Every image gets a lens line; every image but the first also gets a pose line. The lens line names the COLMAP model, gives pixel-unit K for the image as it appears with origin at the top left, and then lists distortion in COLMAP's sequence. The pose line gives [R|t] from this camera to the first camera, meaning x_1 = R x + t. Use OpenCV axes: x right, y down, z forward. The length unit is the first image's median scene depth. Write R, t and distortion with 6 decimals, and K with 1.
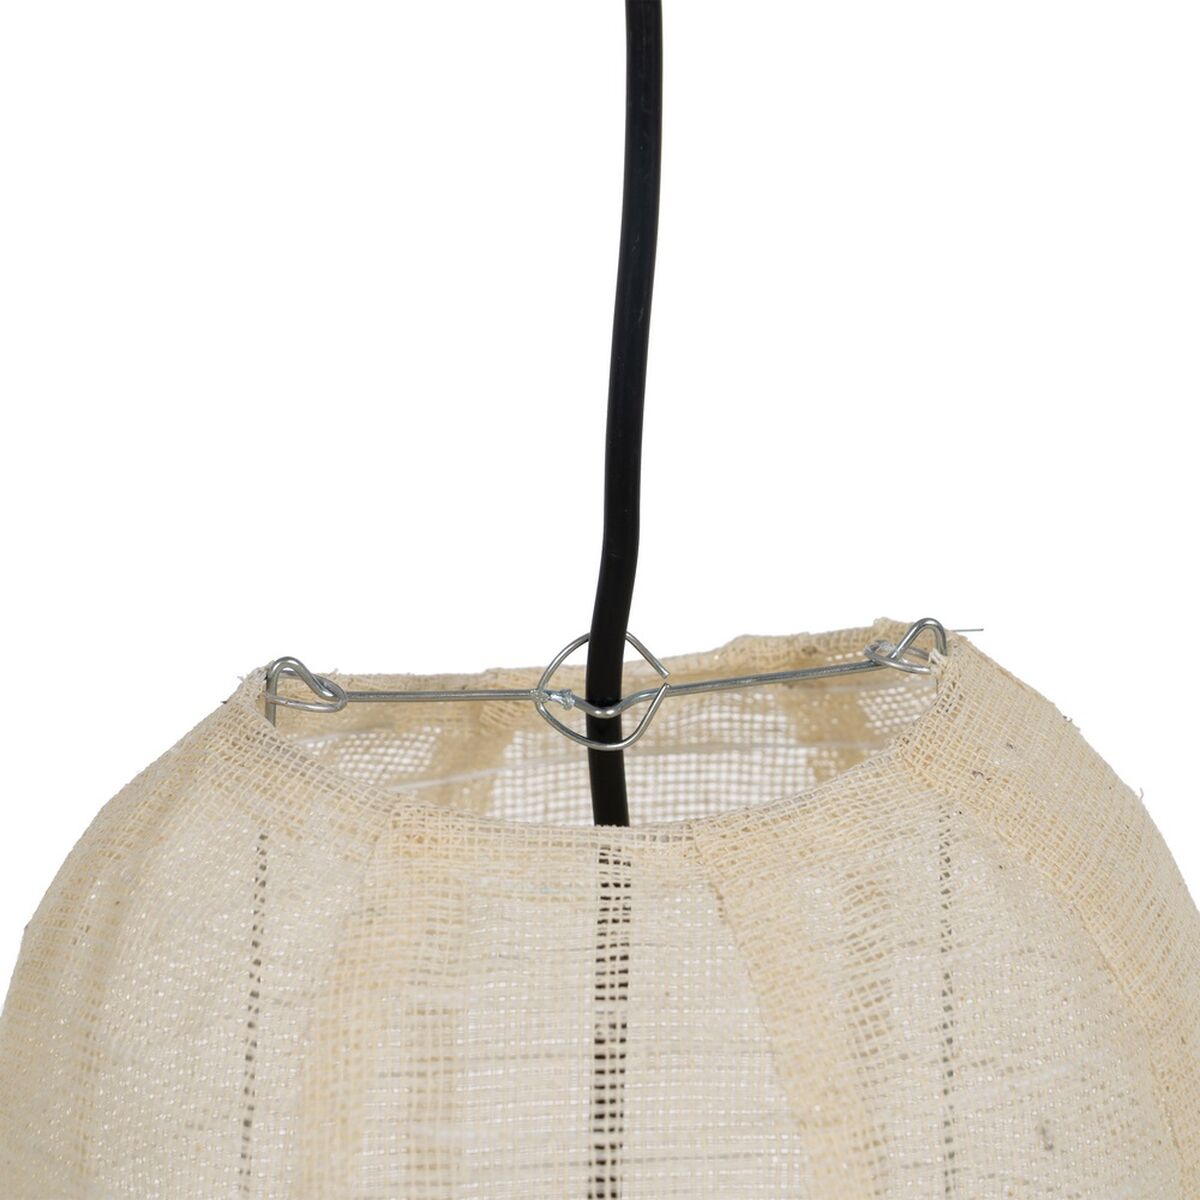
lens RADIAL K [[4850.5, 0, 604.1], [0, 4850.5, 599.2], [0, 0, 1]] dist [0.083416, 0.000000]
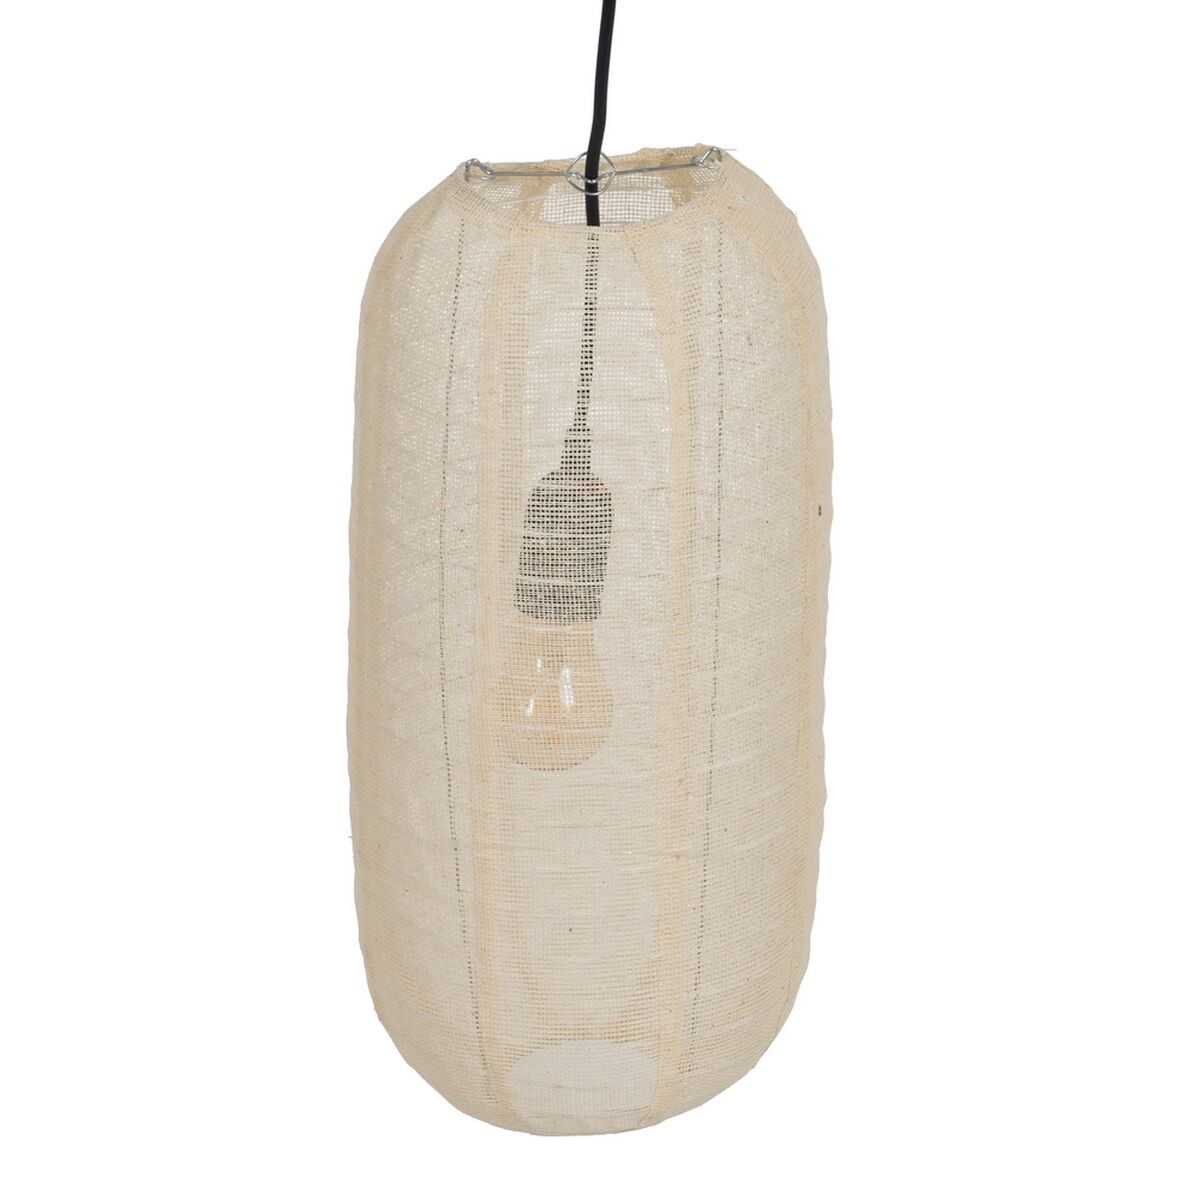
lens RADIAL K [[4850.5, 0, 602.5], [0, 4850.5, 598.3], [0, 0, 1]] dist [0.083416, 0.000000]
pose [[0.999643, 0.016206, 0.021256, -0.045915], [-0.019140, 0.989097, 0.146015, -0.135921], [-0.018657, -0.146370, 0.989054, -1.629546]]
